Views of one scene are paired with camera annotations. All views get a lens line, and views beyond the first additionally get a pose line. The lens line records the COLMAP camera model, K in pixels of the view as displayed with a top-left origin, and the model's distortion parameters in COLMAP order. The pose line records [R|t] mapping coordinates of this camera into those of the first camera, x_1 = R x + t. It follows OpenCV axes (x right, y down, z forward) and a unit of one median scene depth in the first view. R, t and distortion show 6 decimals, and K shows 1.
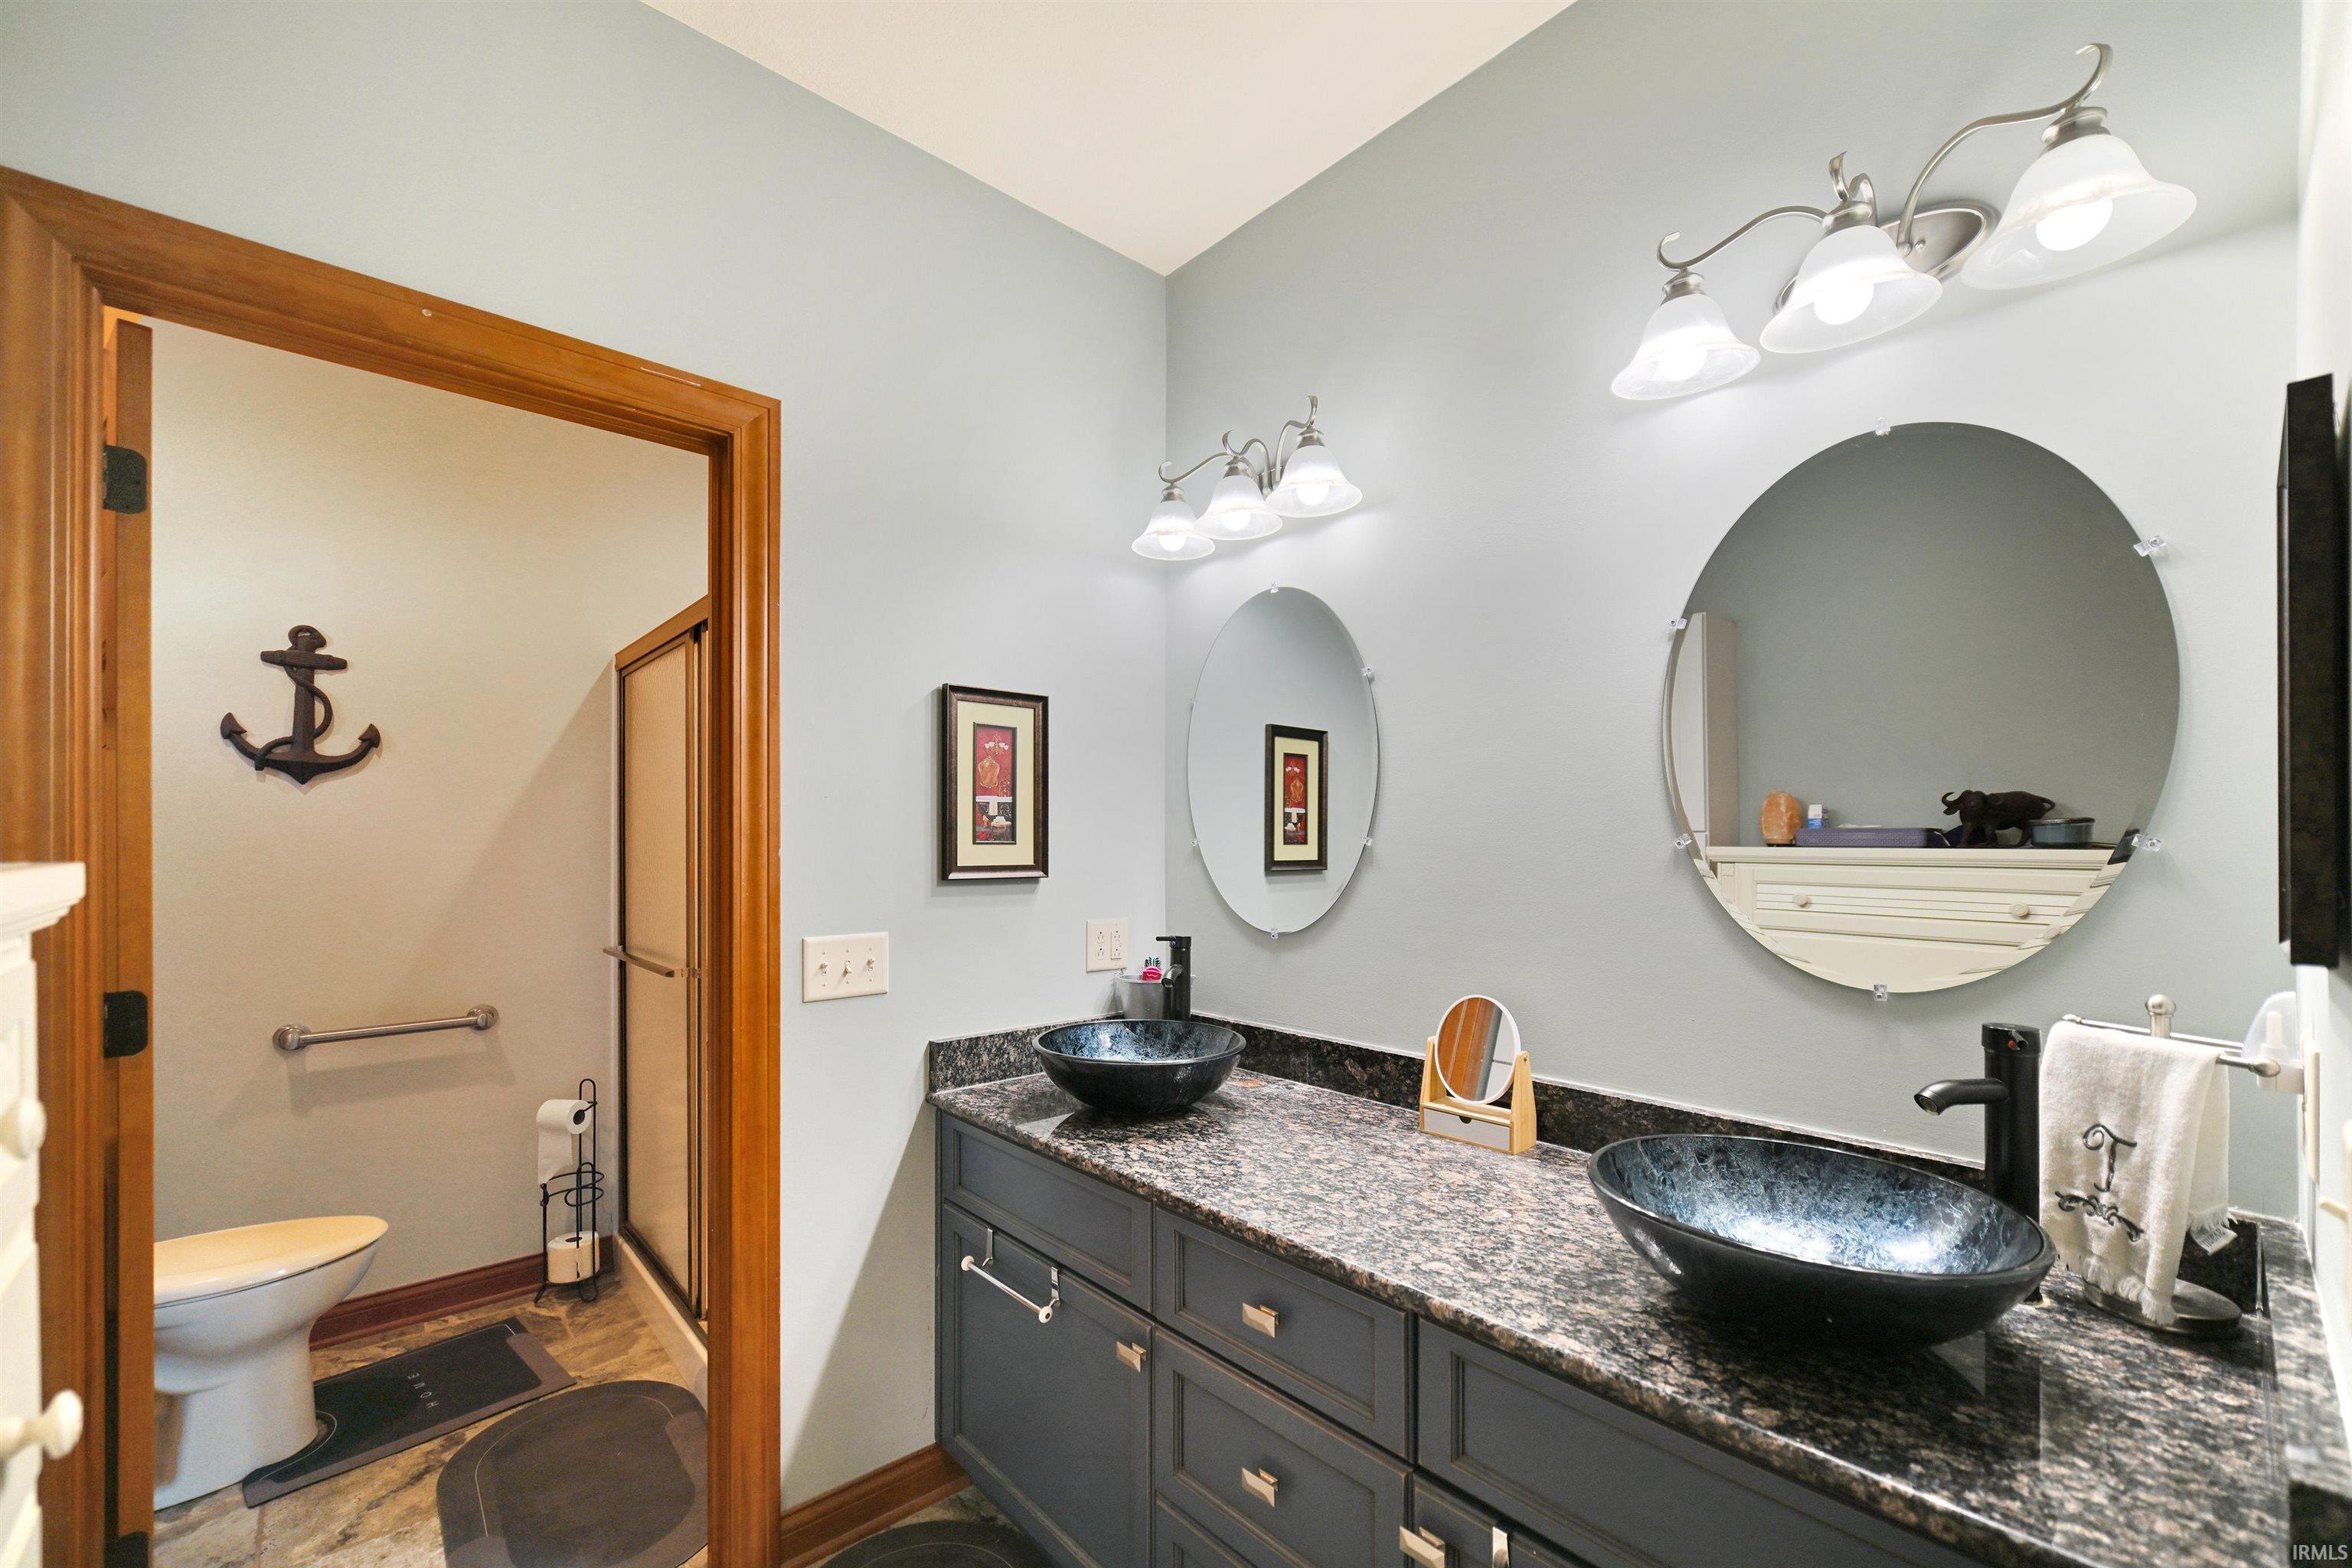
lens RADIAL K [[925.5, 0, 1144.4], [0, 925.5, 819.4], [0, 0, 1]] dist [0.001535, 0.000218]
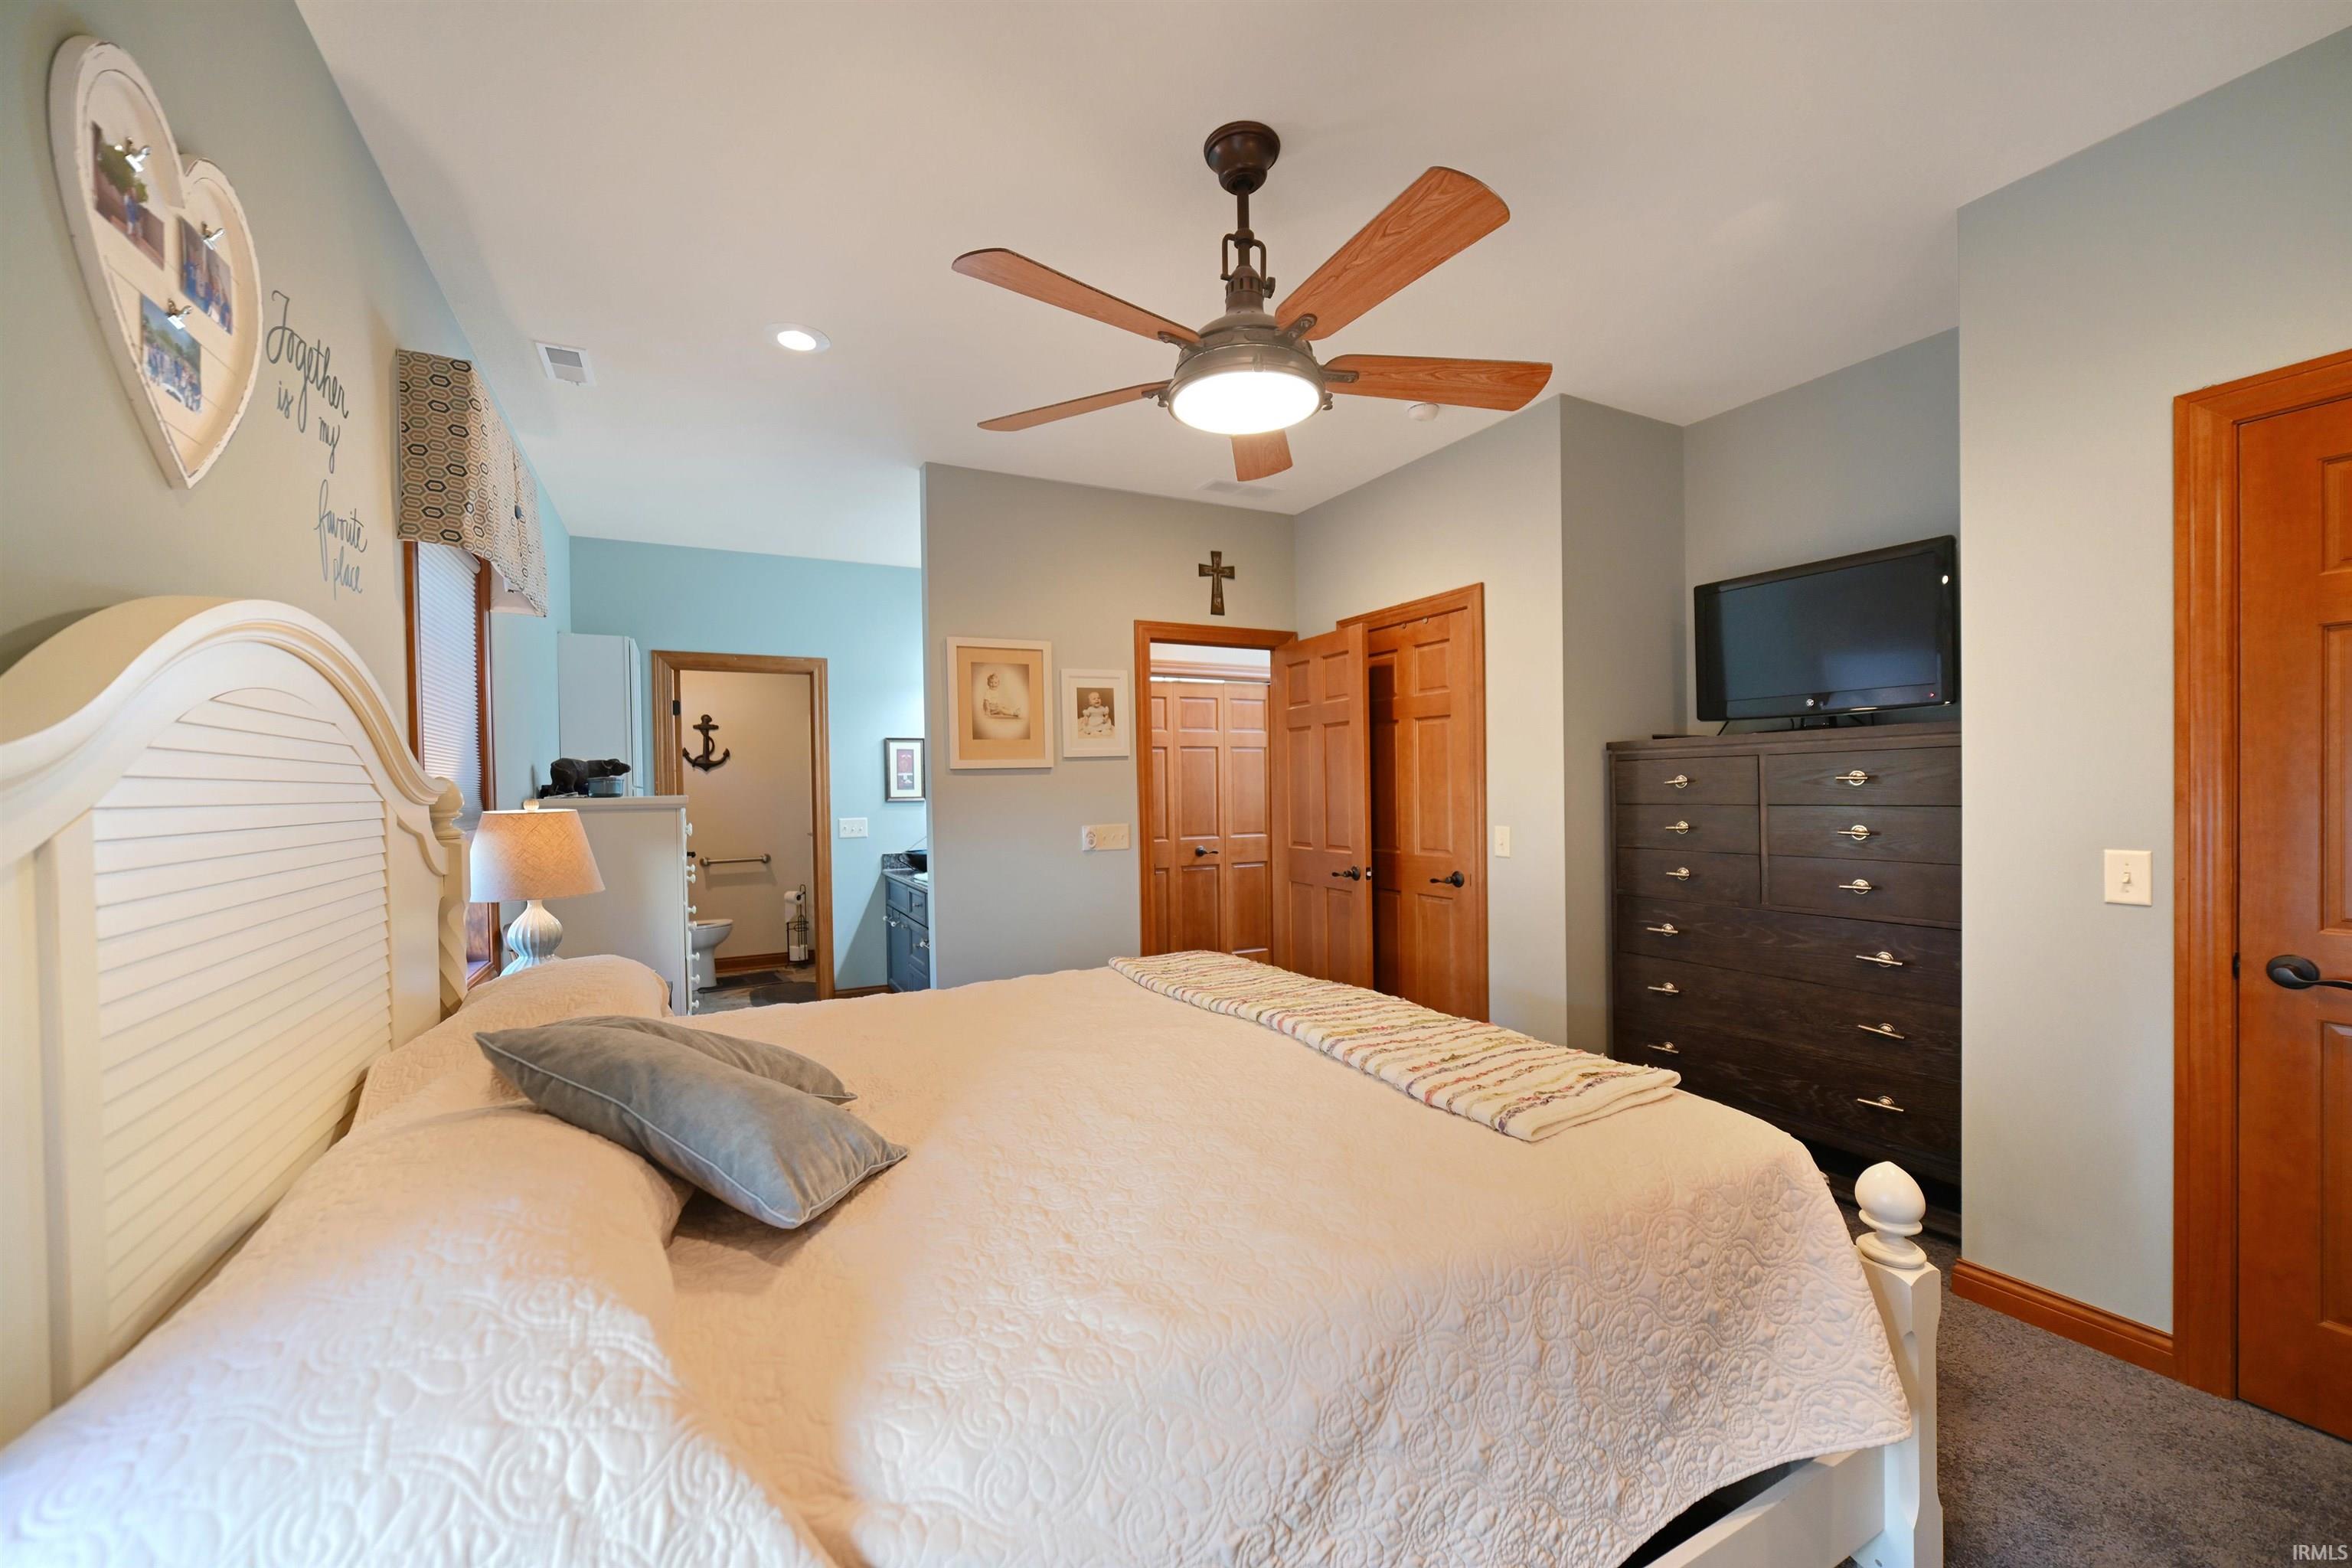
lens RADIAL K [[925.5, 0, 1181.2], [0, 925.5, 791.1], [0, 0, 1]] dist [0.001535, 0.000218]
pose [[0.970091, -0.010185, -0.242530, 1.165580], [0.014501, 0.999767, 0.016017, -0.002623], [0.242310, -0.019054, 0.970012, -1.371622]]
